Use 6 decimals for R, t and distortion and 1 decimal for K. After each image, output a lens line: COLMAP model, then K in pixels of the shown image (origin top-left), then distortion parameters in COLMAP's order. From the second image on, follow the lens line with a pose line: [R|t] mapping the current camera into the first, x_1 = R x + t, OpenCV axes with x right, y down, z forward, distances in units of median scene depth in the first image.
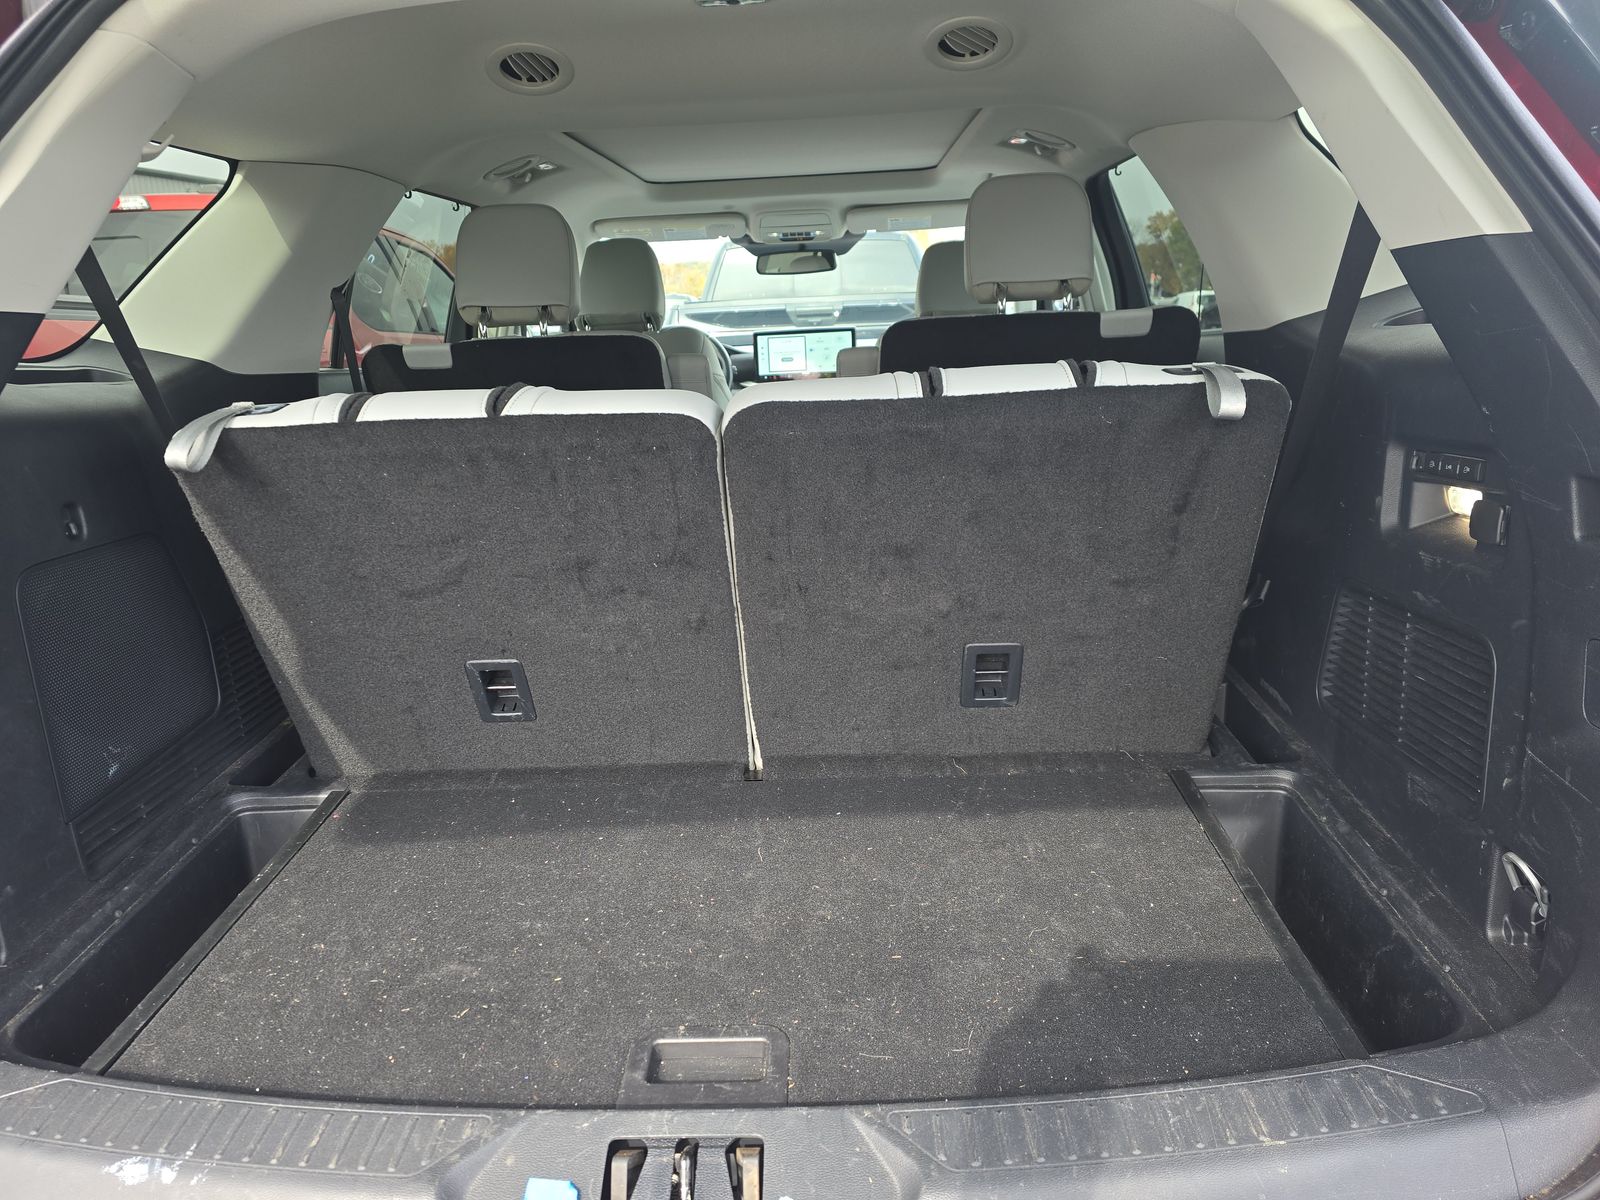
lens RADIAL K [[1087.1, 0, 800.0], [0, 1087.1, 600.0], [0, 0, 1]] dist [0.000450, -0.000134]
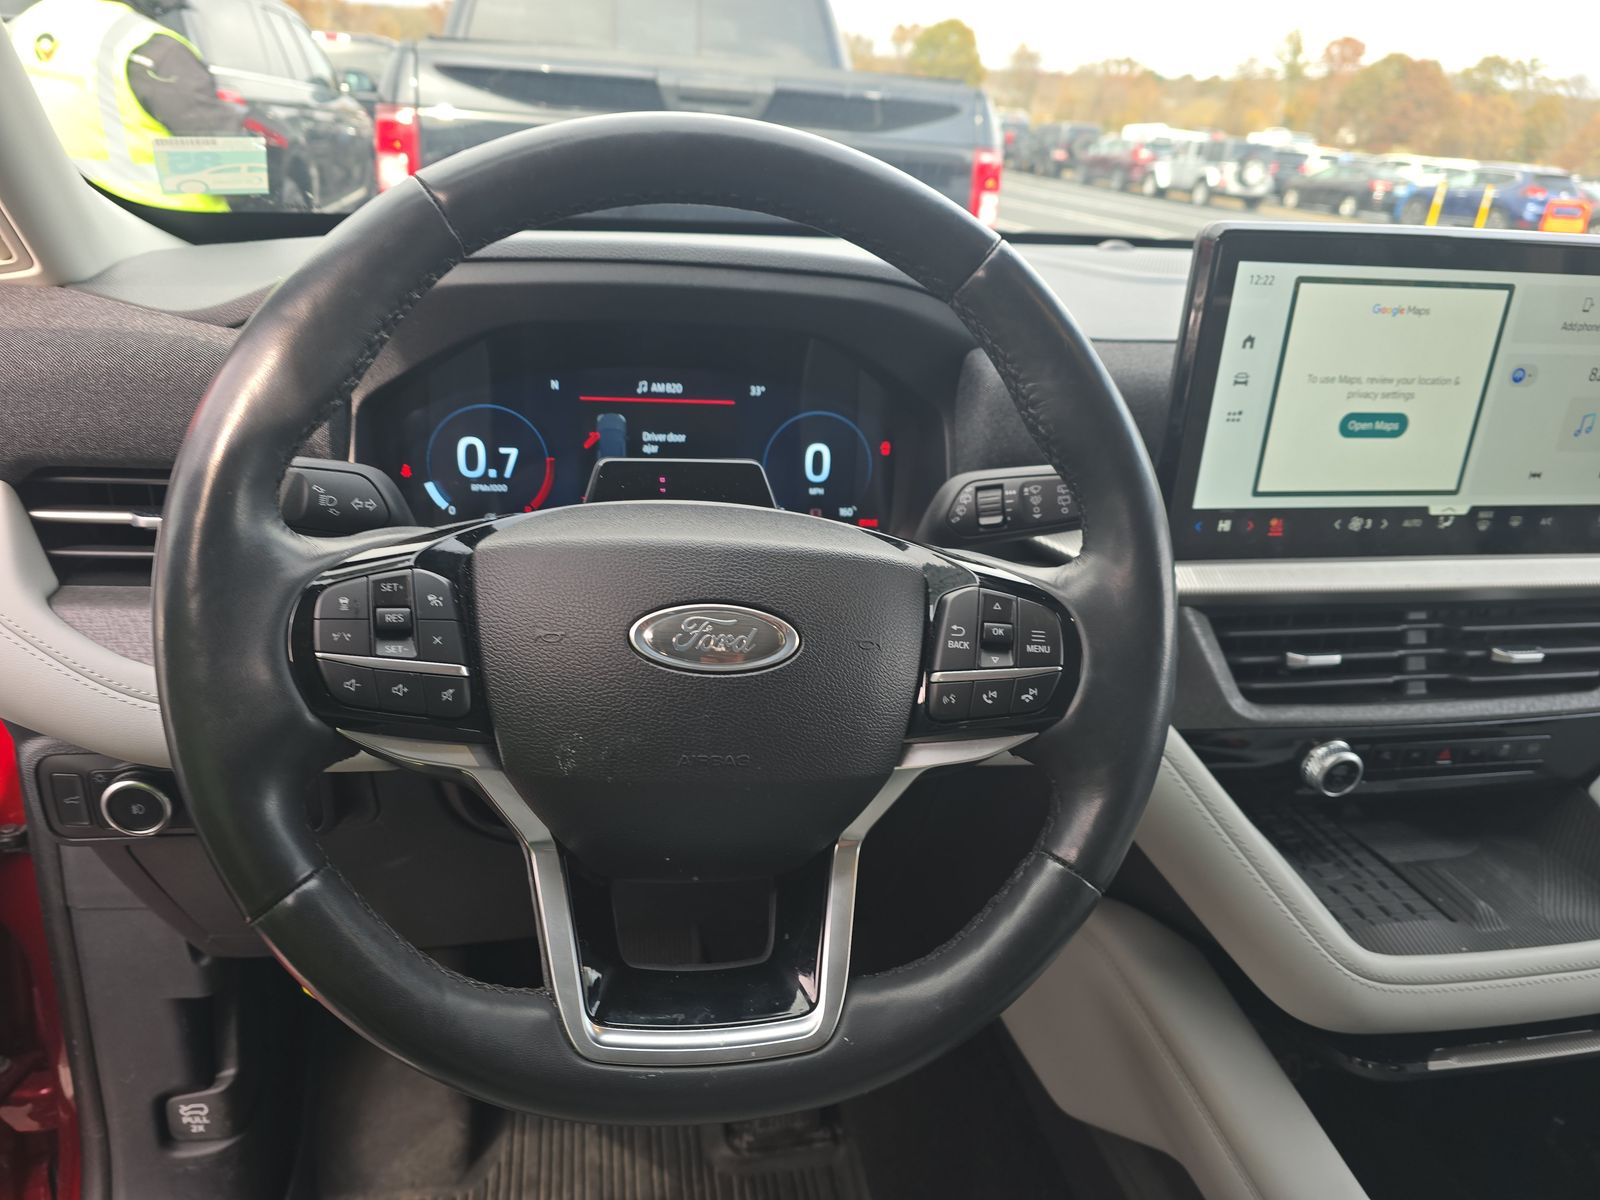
lens RADIAL K [[1087.1, 0, 800.0], [0, 1087.1, 600.0], [0, 0, 1]] dist [0.000450, -0.000134]
pose [[0.967709, -0.002161, 0.252061, -0.133779], [-0.041478, 0.984967, 0.167689, -0.218529], [-0.248634, -0.172729, 0.953072, 0.861805]]
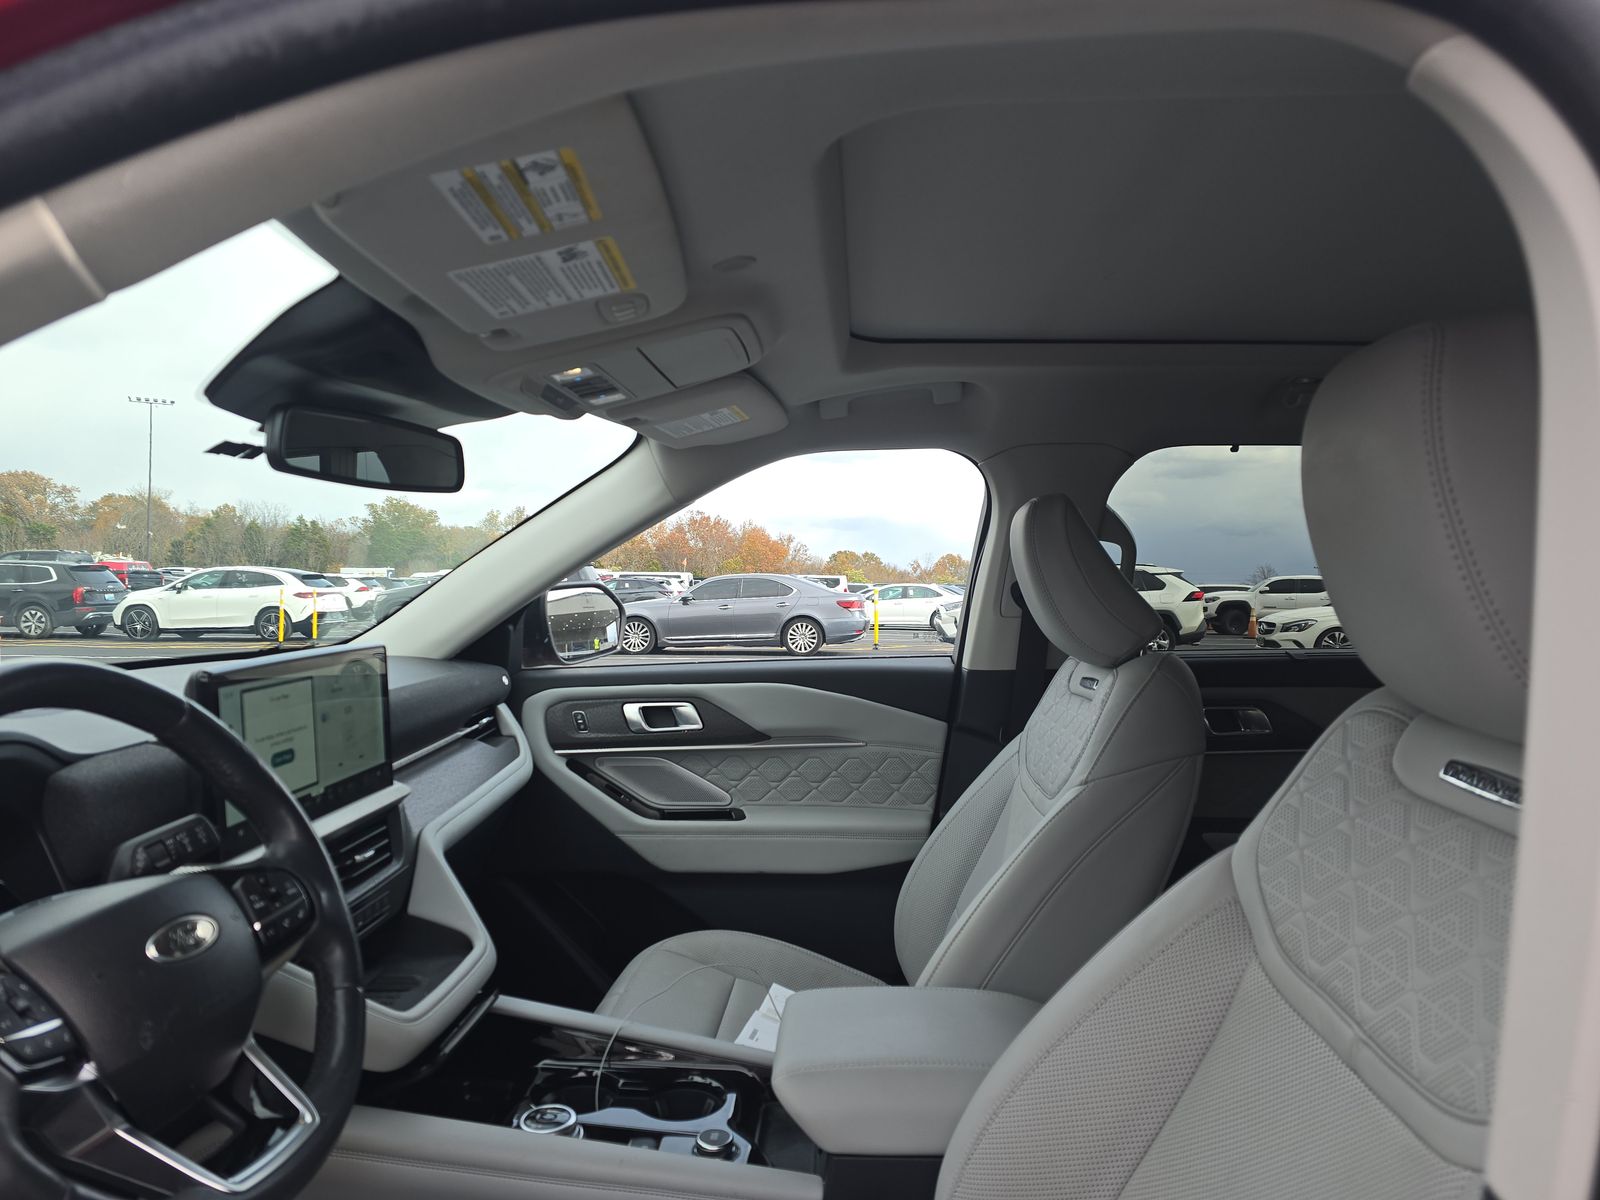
lens RADIAL K [[1087.1, 0, 800.0], [0, 1087.1, 600.0], [0, 0, 1]] dist [0.000450, -0.000134]
pose [[-0.006038, 0.015844, 0.999856, -0.306718], [0.234848, 0.971931, -0.013983, -0.225037], [-0.972013, 0.234730, -0.009590, 0.853978]]
